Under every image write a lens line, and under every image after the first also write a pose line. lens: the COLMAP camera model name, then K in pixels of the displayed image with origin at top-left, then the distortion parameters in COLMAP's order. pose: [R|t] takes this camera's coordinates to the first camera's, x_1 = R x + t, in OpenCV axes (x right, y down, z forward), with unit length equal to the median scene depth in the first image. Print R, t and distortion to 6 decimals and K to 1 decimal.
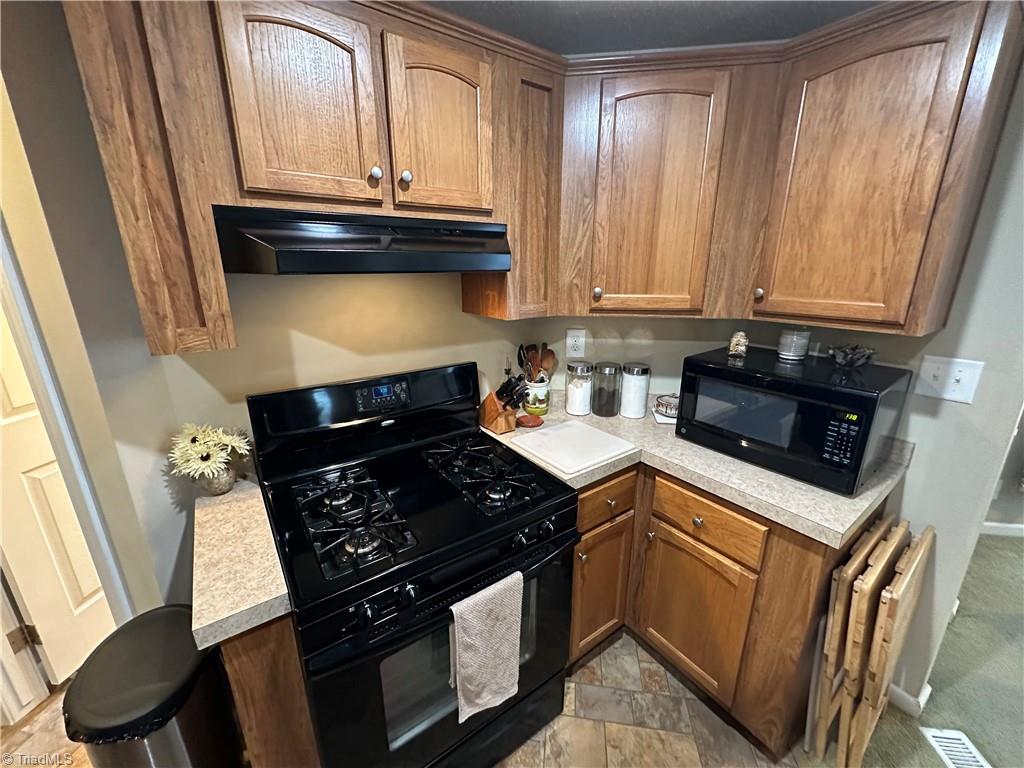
lens RADIAL K [[411.5, 0, 514.3], [0, 411.5, 384.8], [0, 0, 1]] dist [-0.003050, -0.000039]
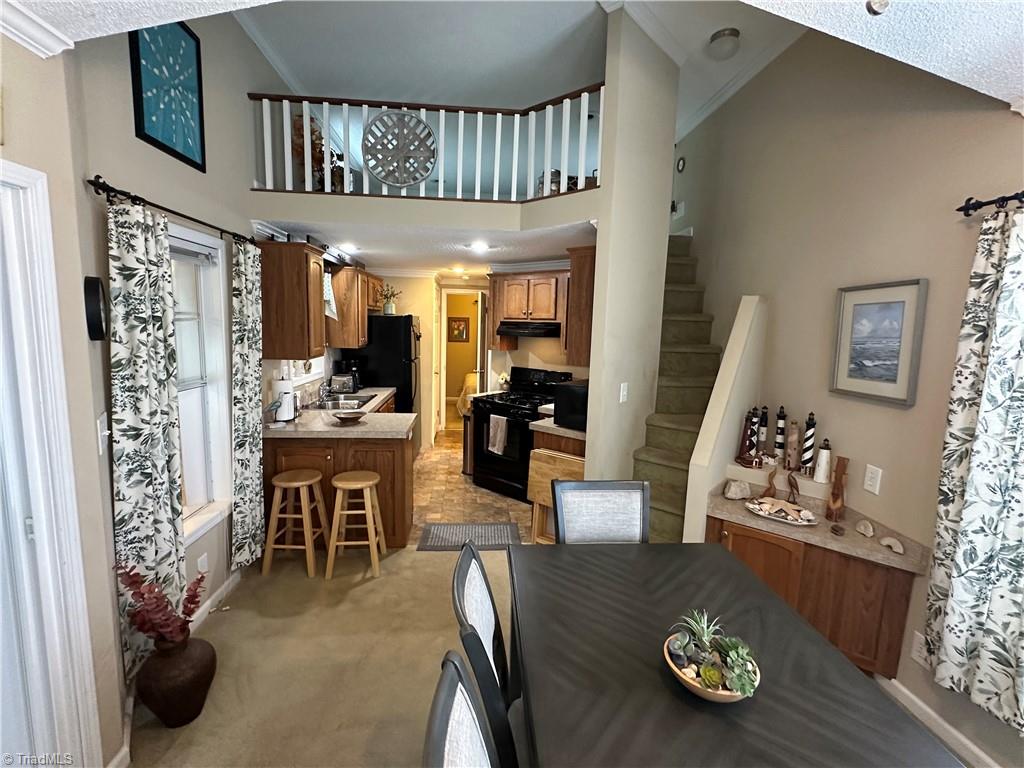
lens RADIAL K [[468.3, 0, 512.0], [0, 468.3, 384.0], [0, 0, 1]] dist [0.000555, -0.000012]
pose [[0.224615, 0.126085, -0.966256, 3.269853], [-0.301980, 0.951784, 0.053998, -0.045551], [0.926475, 0.279661, 0.251860, -0.051120]]
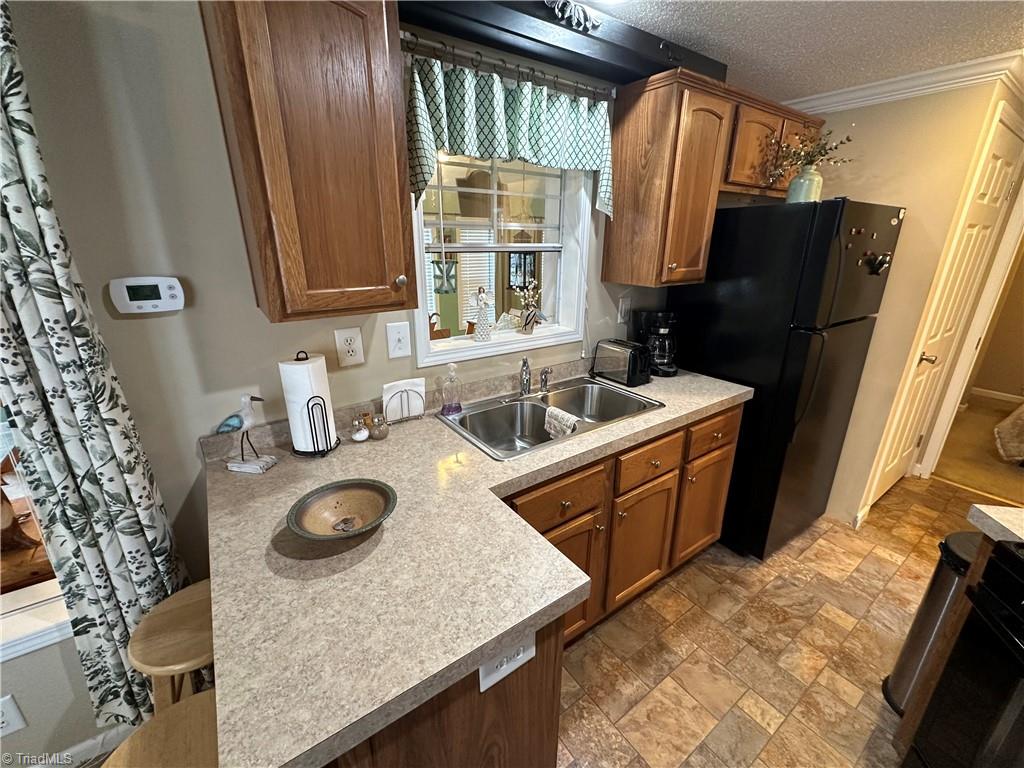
lens RADIAL K [[428.0, 0, 512.0], [0, 428.0, 384.0], [0, 0, 1]] dist [0.000560, -0.000075]
pose [[-0.724096, 0.213806, -0.655723, 0.765884], [-0.207911, 0.838844, 0.503105, -0.101083], [0.657615, 0.500628, -0.562951, 0.335312]]
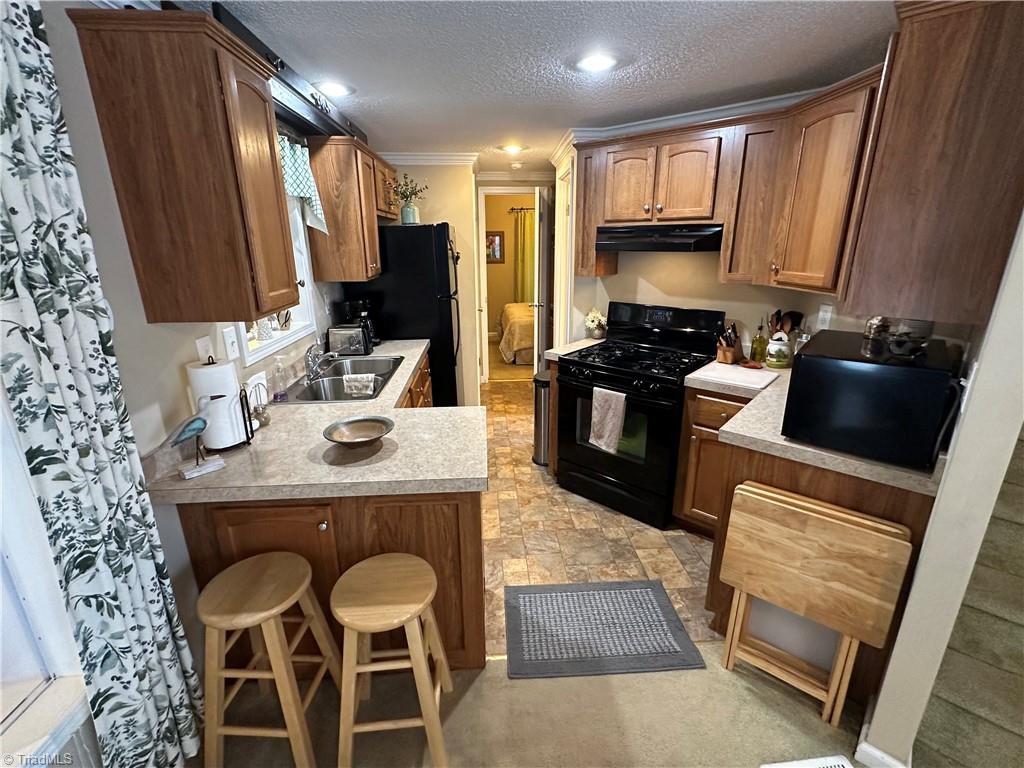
lens RADIAL K [[457.1, 0, 511.4], [0, 457.1, 384.4], [0, 0, 1]] dist [-0.001693, -0.000206]
pose [[0.203364, 0.286668, -0.936197, 1.734583], [-0.271164, 0.935266, 0.227480, 0.028884], [0.940804, 0.207602, 0.267934, -0.157645]]
